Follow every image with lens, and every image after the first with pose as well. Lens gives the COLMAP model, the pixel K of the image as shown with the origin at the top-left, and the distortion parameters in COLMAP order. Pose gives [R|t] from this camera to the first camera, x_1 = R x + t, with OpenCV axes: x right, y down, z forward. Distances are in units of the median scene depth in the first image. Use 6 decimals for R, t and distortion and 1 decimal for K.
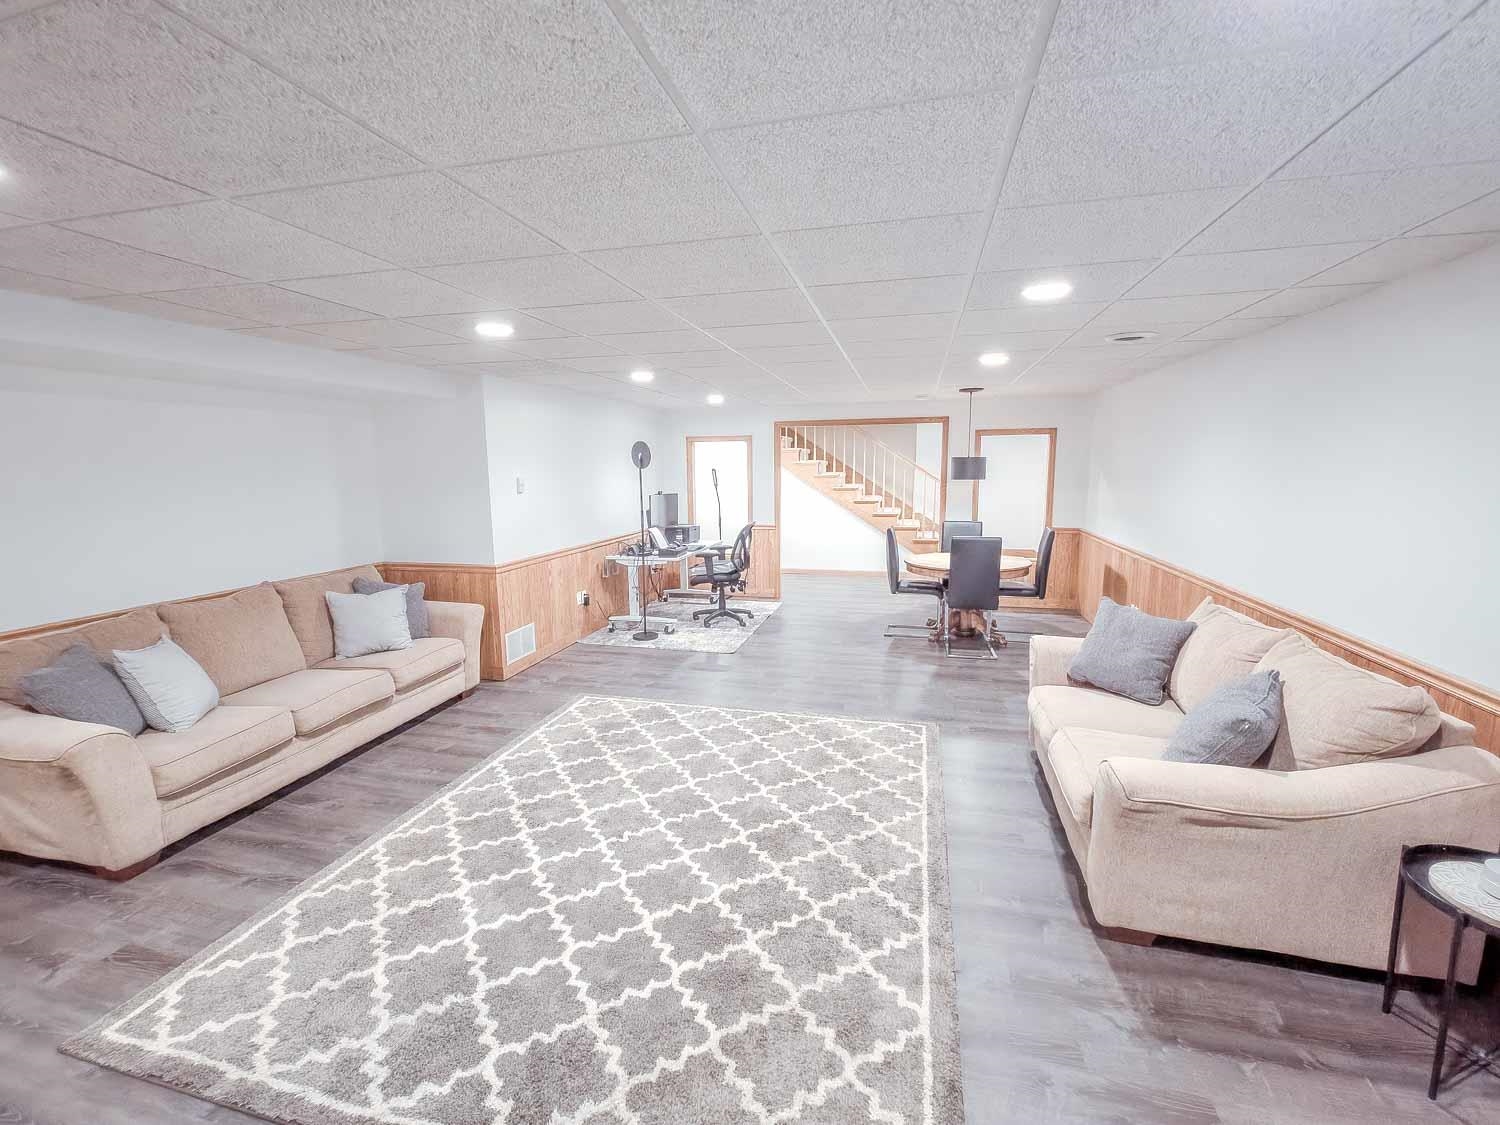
lens RADIAL K [[659.8, 0, 750.0], [0, 659.8, 562.5], [0, 0, 1]] dist [0.000050, -0.000537]
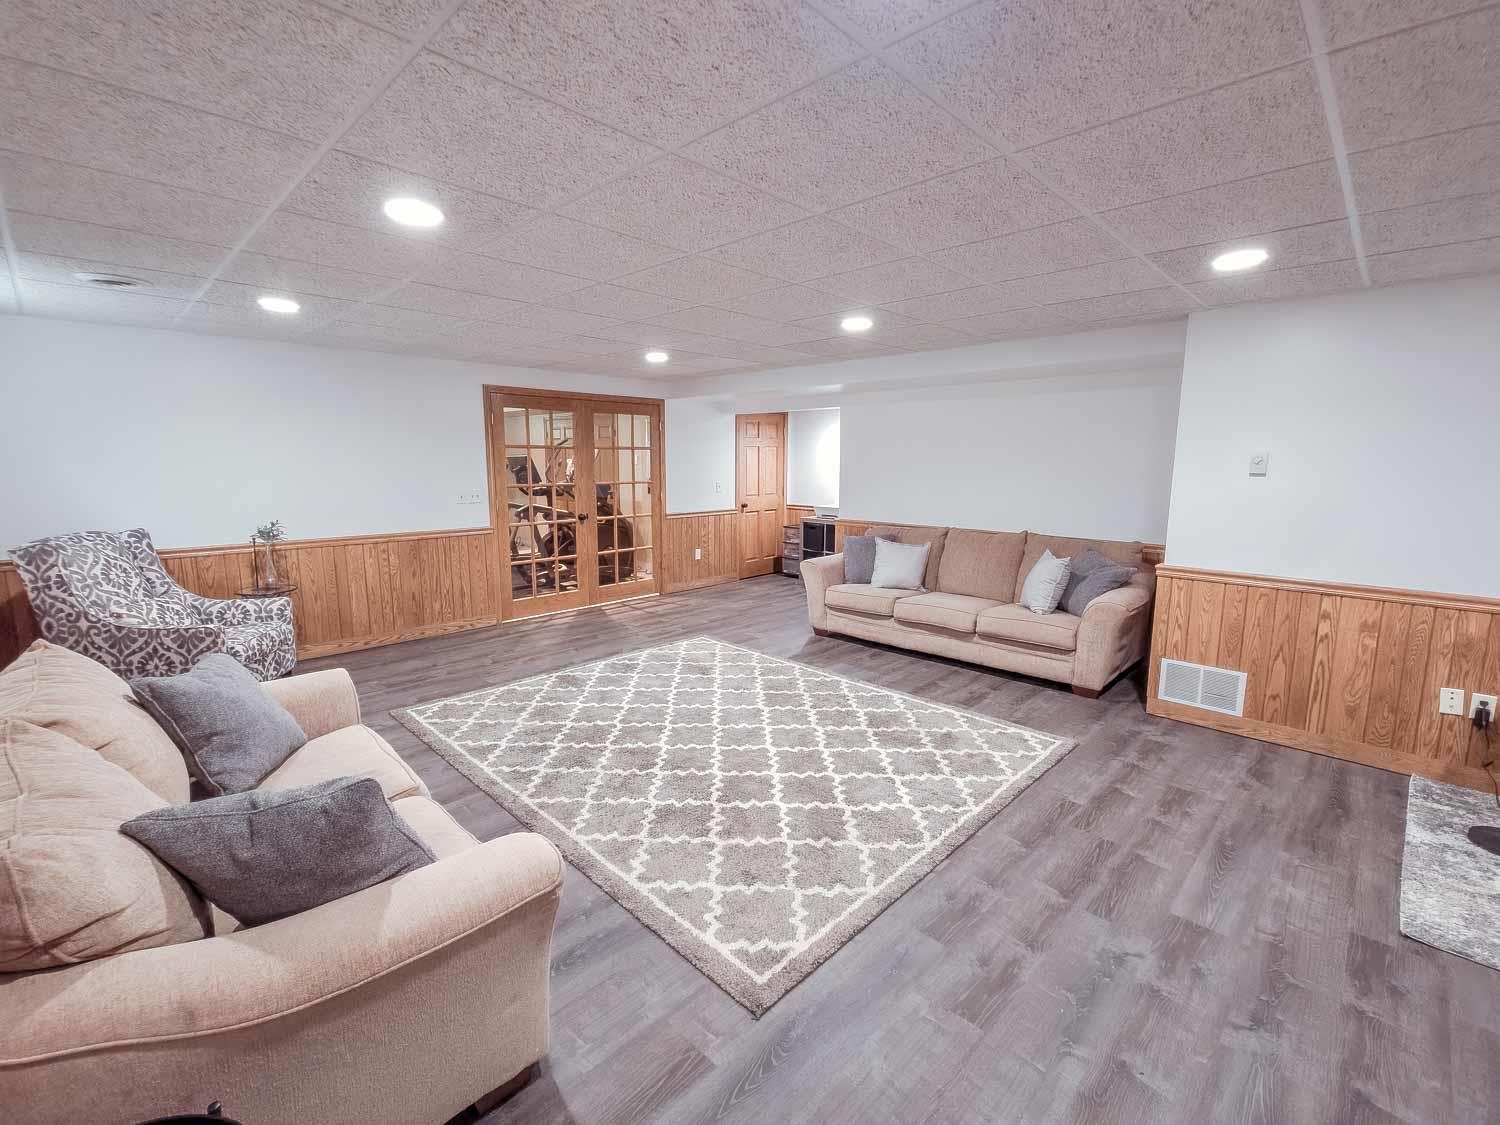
lens RADIAL K [[659.8, 0, 750.0], [0, 659.8, 562.5], [0, 0, 1]] dist [0.000050, -0.000537]
pose [[-0.505395, 0.146310, -0.850394, 0.563962], [-0.122000, 0.963504, 0.238277, -0.136668], [0.854220, 0.224172, -0.469100, 1.036254]]
